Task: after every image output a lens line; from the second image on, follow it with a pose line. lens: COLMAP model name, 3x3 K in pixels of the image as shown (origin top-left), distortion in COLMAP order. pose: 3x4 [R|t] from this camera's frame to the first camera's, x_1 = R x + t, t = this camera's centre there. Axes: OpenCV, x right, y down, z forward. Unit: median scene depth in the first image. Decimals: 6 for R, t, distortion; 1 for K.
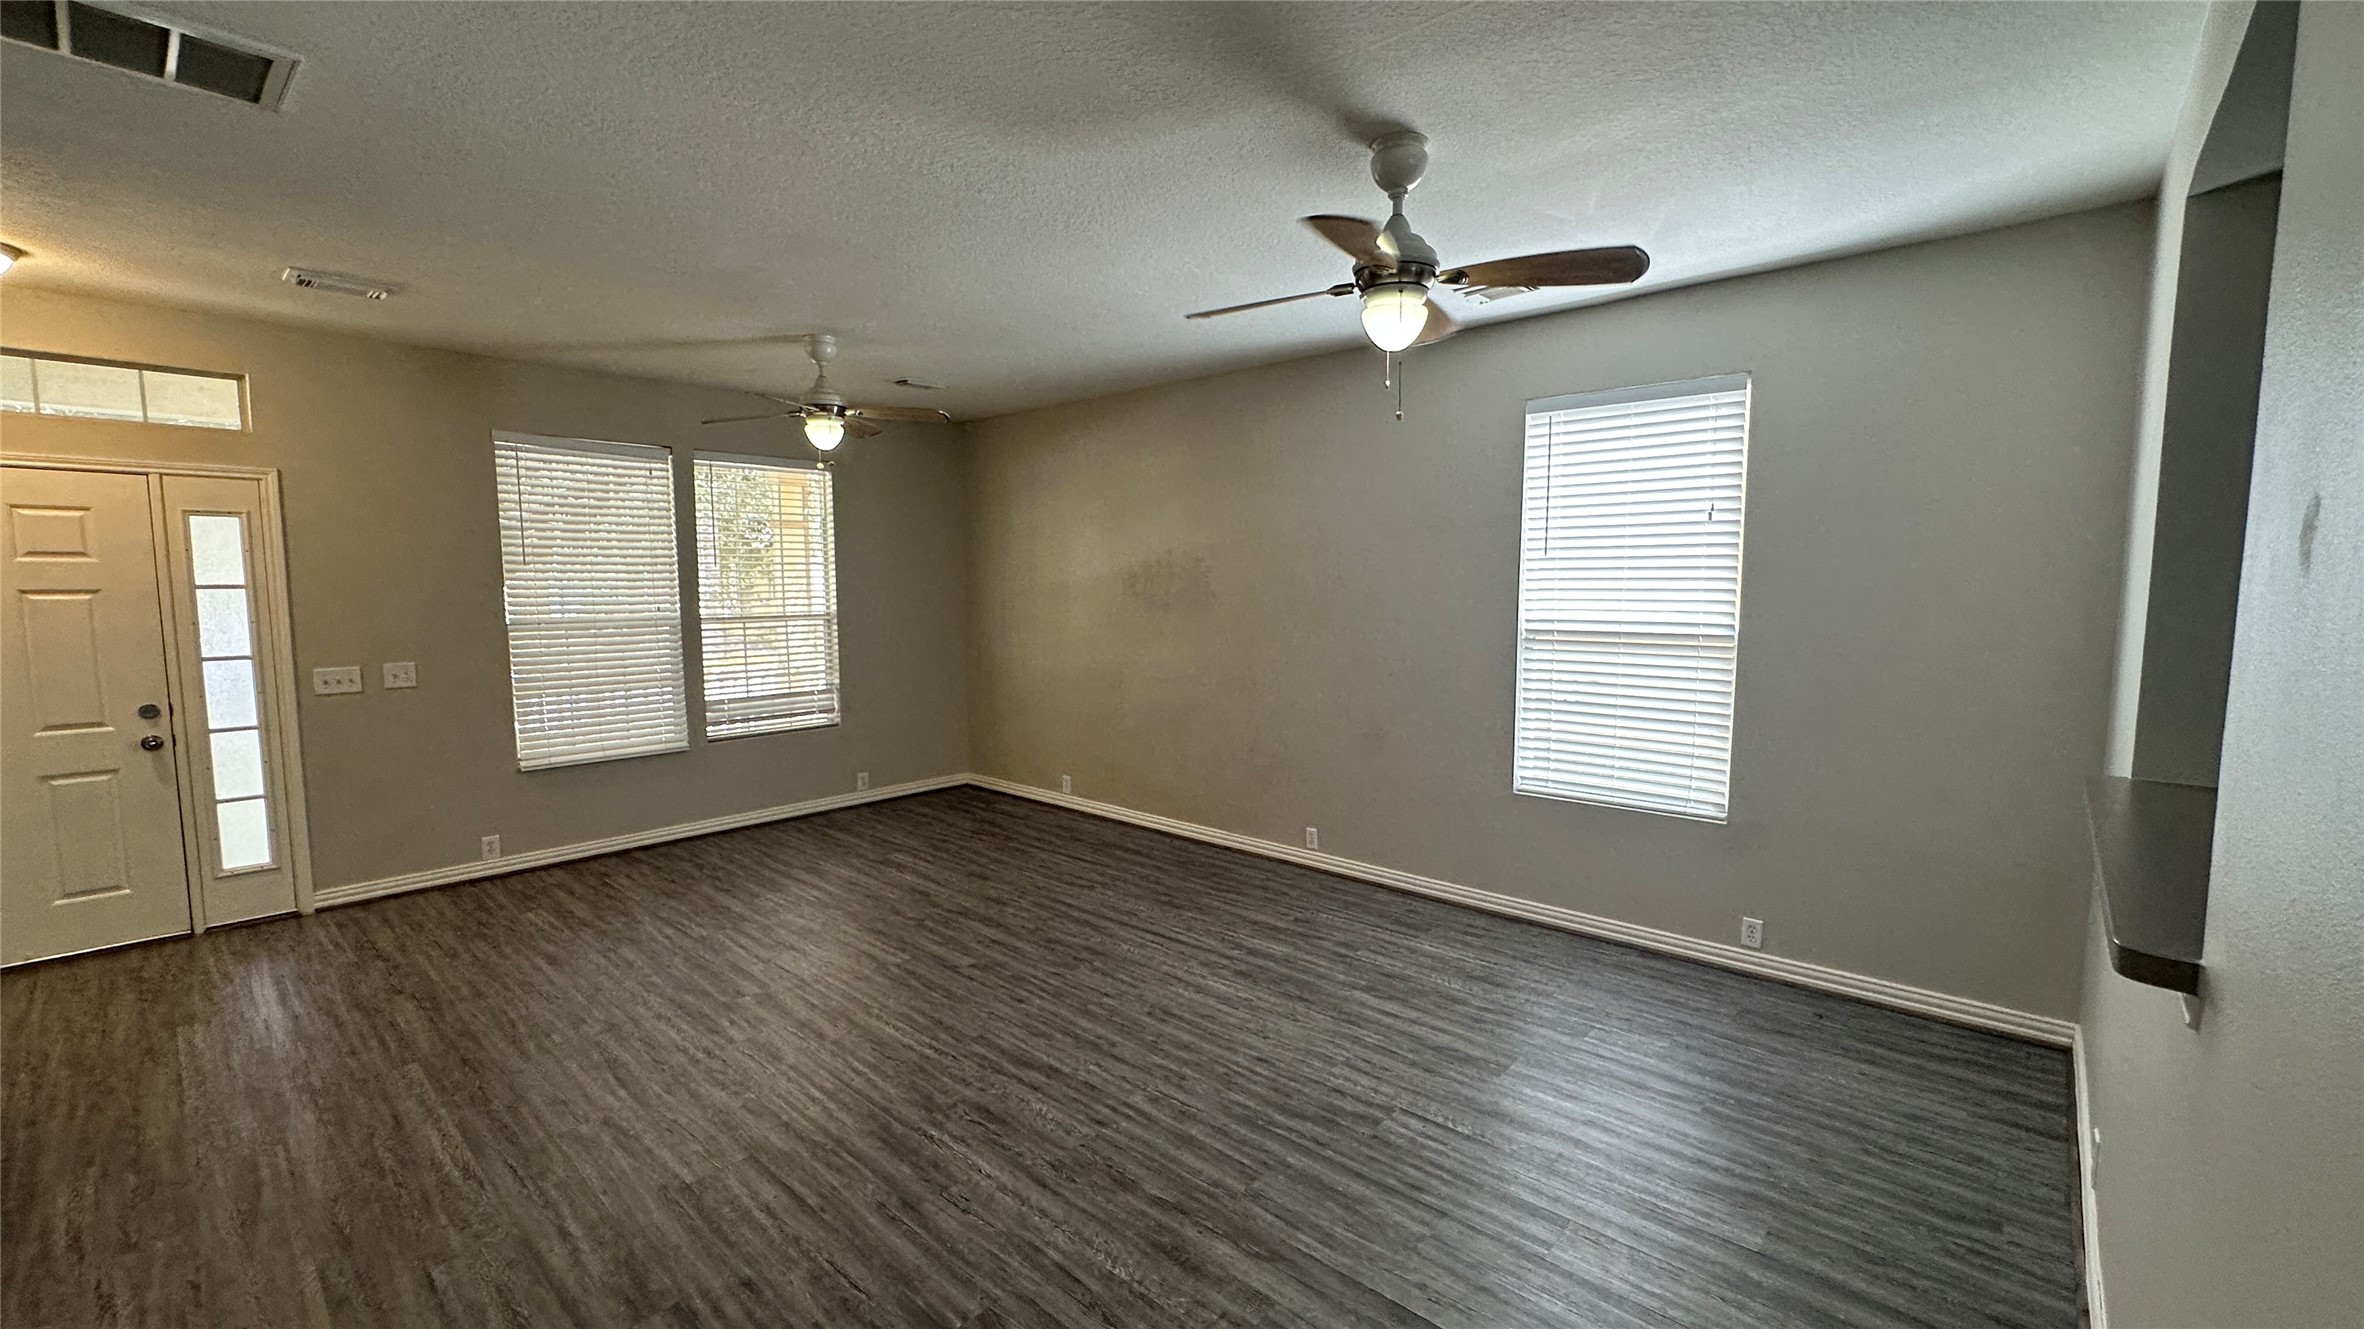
lens RADIAL K [[943.2, 0, 1181.6], [0, 943.2, 667.5], [0, 0, 1]] dist [-0.004565, 0.000026]
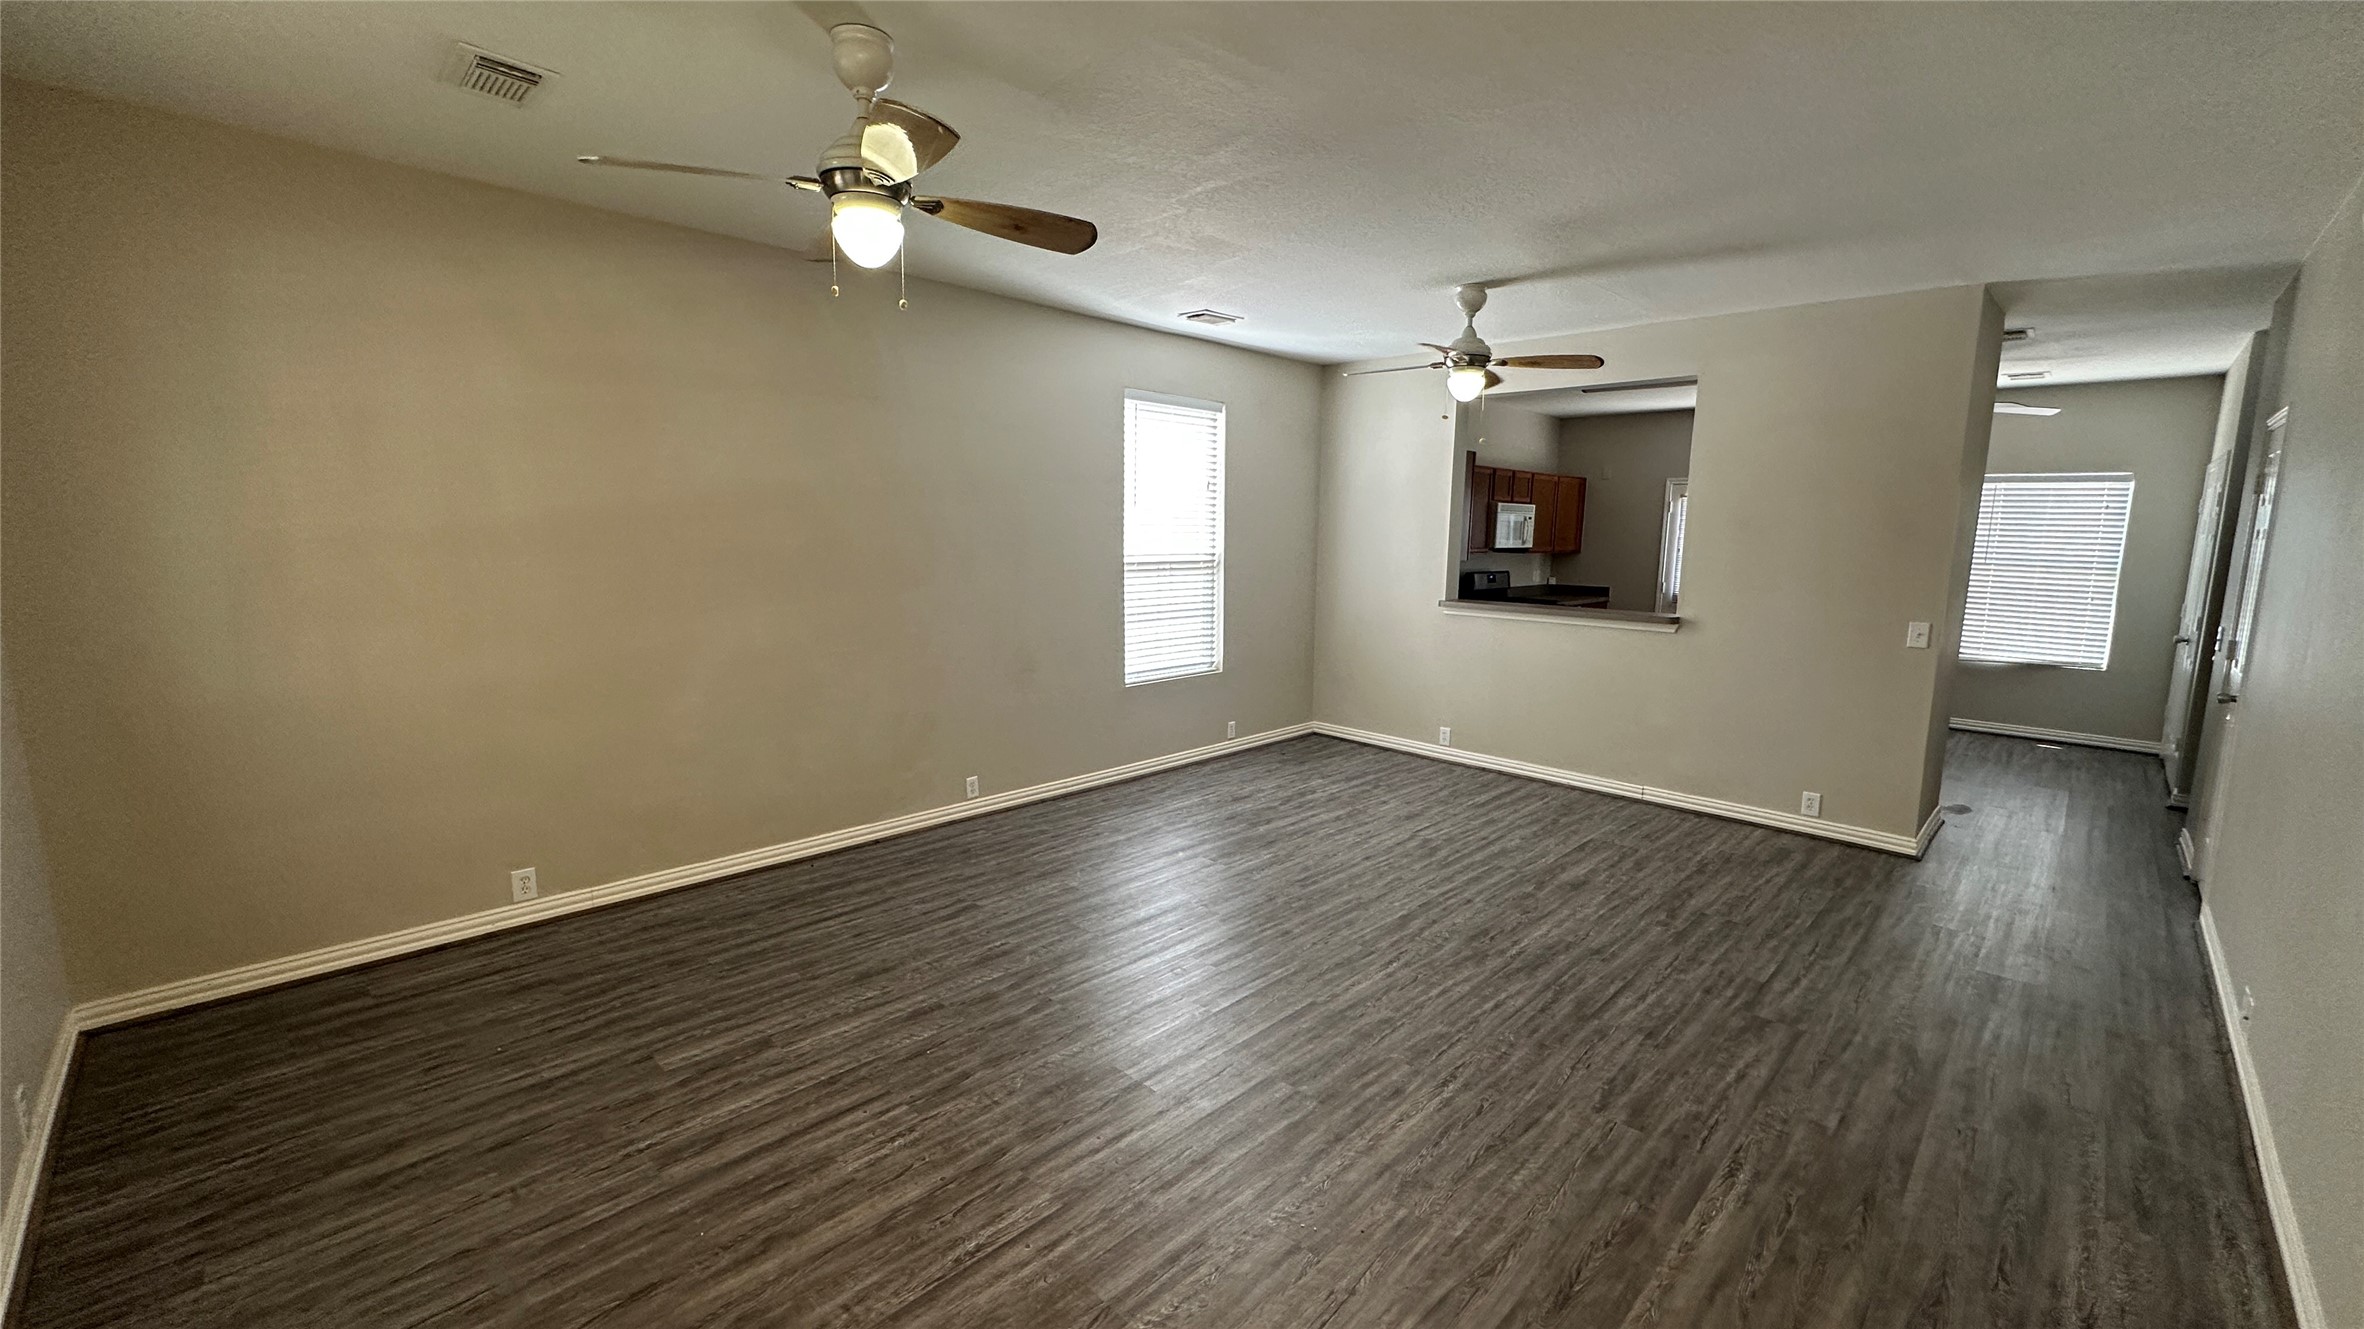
lens RADIAL K [[943.2, 0, 1180.2], [0, 943.2, 665.9], [0, 0, 1]] dist [-0.004565, 0.000026]
pose [[0.043865, -0.144925, 0.988470, -0.983520], [0.080705, 0.986702, 0.141085, -0.079226], [-0.995772, 0.073586, 0.054978, 0.877895]]
